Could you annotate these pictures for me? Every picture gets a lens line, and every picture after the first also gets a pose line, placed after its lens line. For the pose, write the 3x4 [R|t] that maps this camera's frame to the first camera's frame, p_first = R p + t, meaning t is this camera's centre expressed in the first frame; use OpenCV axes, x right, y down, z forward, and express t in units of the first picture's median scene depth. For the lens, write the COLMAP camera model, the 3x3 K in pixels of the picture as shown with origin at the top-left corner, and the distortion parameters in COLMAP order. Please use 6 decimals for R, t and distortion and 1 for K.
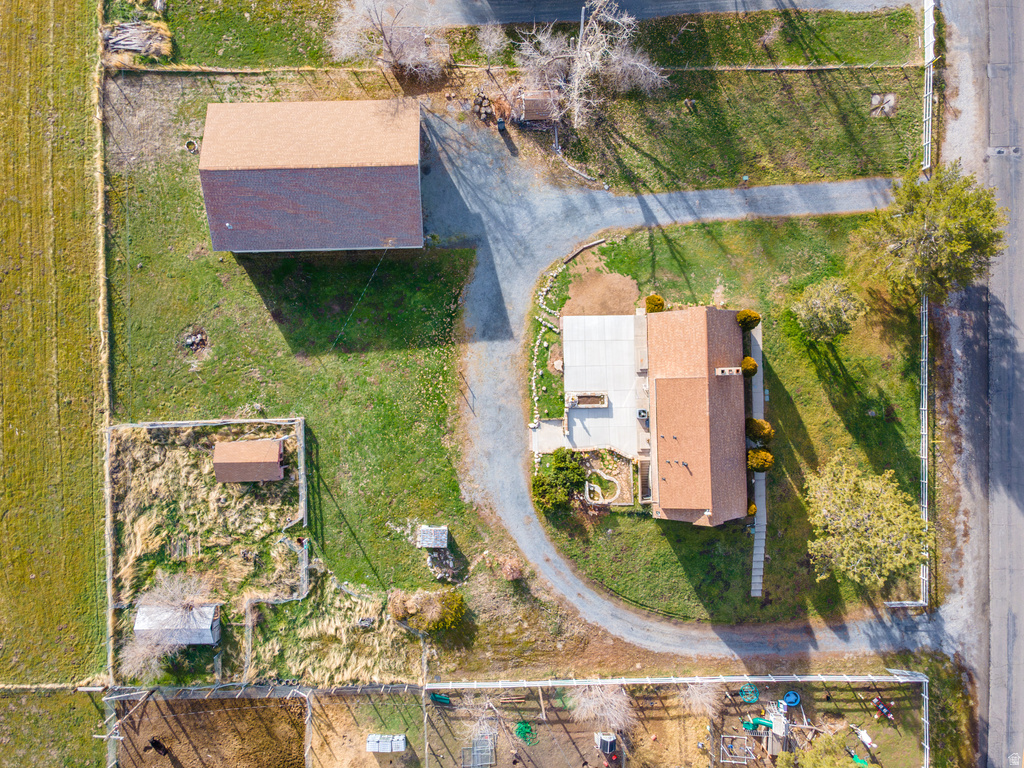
lens RADIAL K [[750.1, 0, 480.2], [0, 750.1, 375.1], [0, 0, 1]] dist [0.029840, 0.021460]
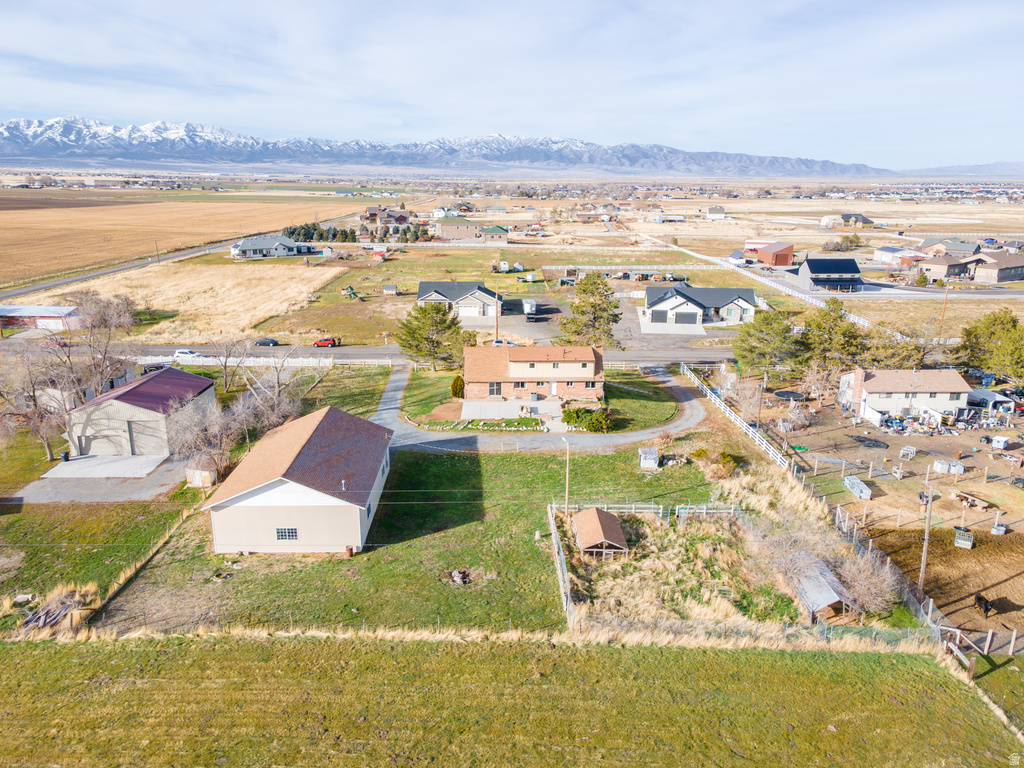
lens RADIAL K [[750.1, 0, 506.0], [0, 750.1, 383.4], [0, 0, 1]] dist [0.029840, 0.021460]
pose [[0.009388, -0.272528, 0.962102, -1.103259], [0.999913, -0.006408, -0.011572, 0.015355], [0.009319, 0.962127, 0.272444, 0.576768]]
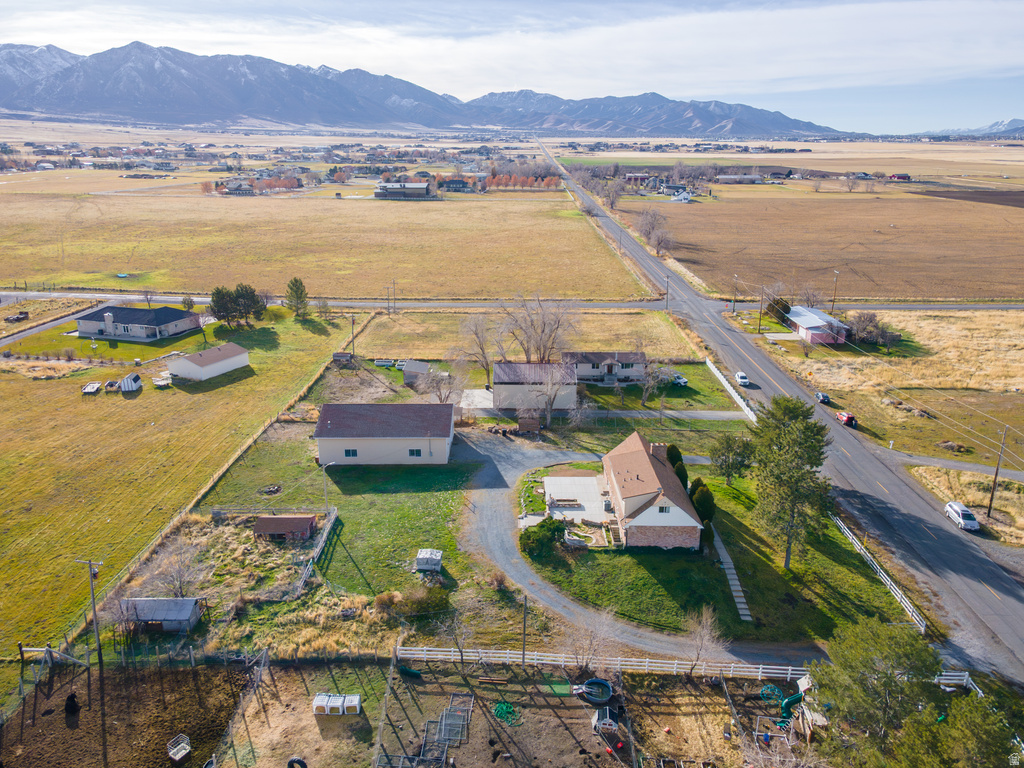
lens RADIAL K [[750.1, 0, 505.2], [0, 750.1, 390.8], [0, 0, 1]] dist [0.029840, 0.021460]
pose [[0.999246, 0.006597, -0.038252, 0.089078], [-0.038501, 0.293934, -0.955050, 1.175156], [0.004943, 0.955803, 0.293967, 0.434565]]
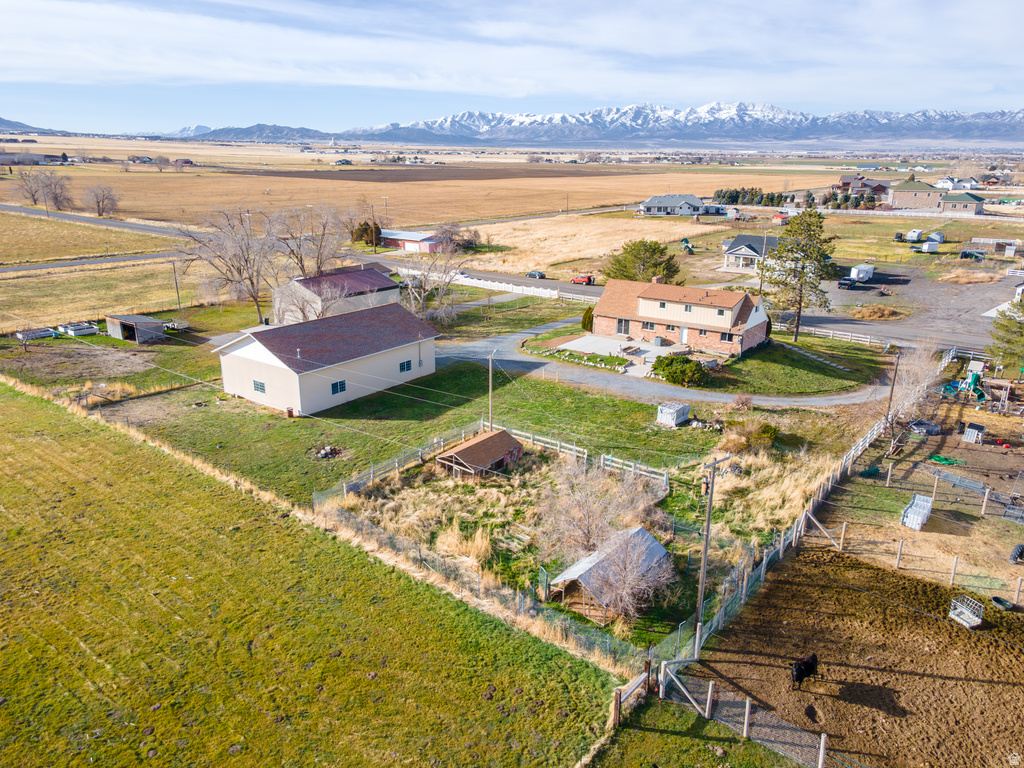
lens RADIAL K [[750.1, 0, 504.6], [0, 750.1, 383.2], [0, 0, 1]] dist [0.029840, 0.021460]
pose [[0.626489, -0.232954, 0.743803, -0.856773], [0.779358, 0.174290, -0.601850, 0.594216], [0.010566, 0.956742, 0.290746, 0.686617]]
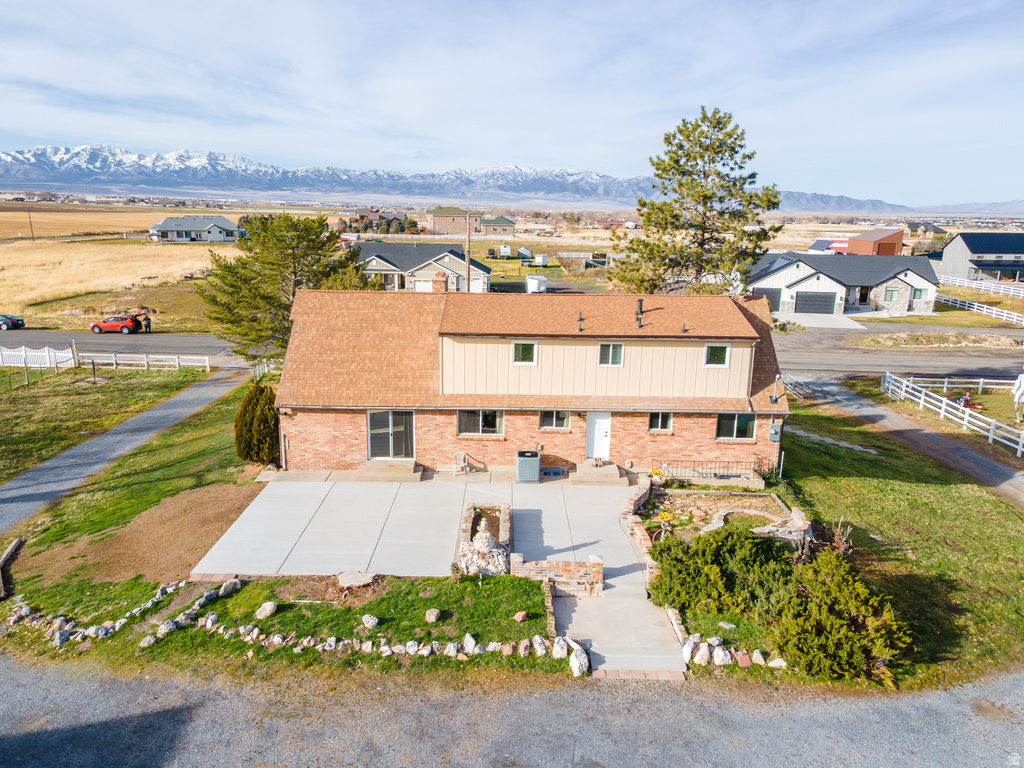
lens RADIAL K [[750.1, 0, 503.4], [0, 750.1, 377.2], [0, 0, 1]] dist [0.029840, 0.021460]
pose [[0.033146, -0.226527, 0.973441, -0.147045], [0.999447, 0.010039, -0.031695, 0.048894], [-0.002593, 0.973953, 0.226734, 0.845405]]
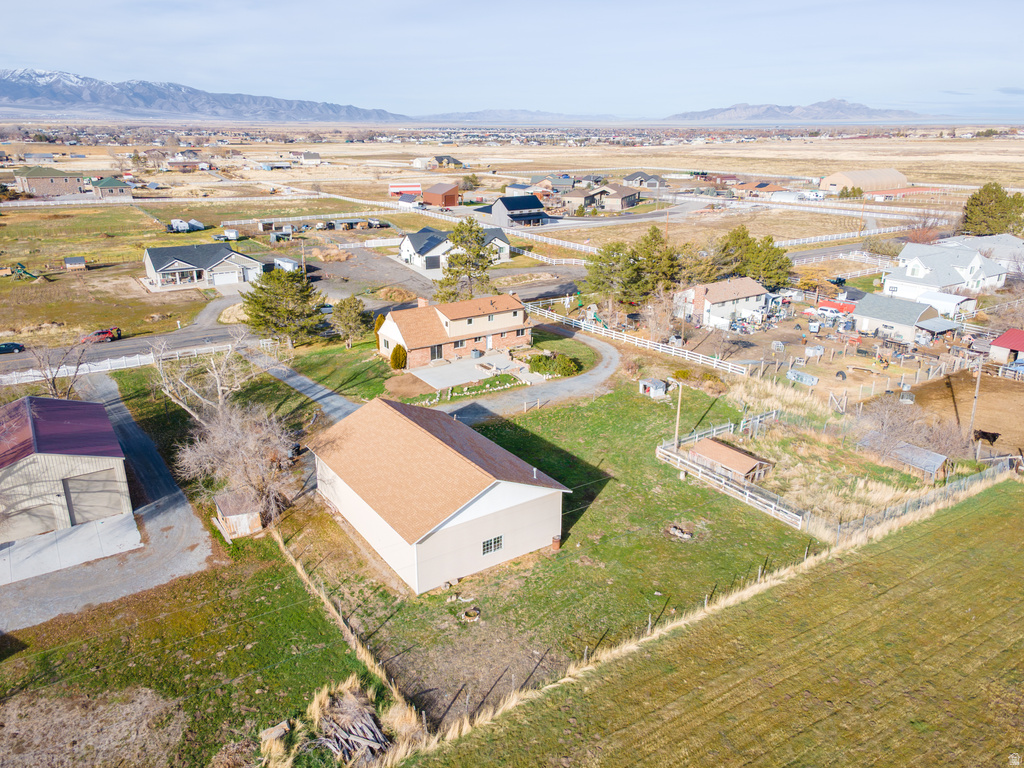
lens RADIAL K [[750.1, 0, 506.9], [0, 750.1, 375.2], [0, 0, 1]] dist [0.029840, 0.021460]
pose [[-0.540656, -0.275853, 0.794730, -0.866876], [0.841212, -0.185539, 0.507876, -0.572904], [0.007355, 0.943123, 0.332364, 0.576556]]
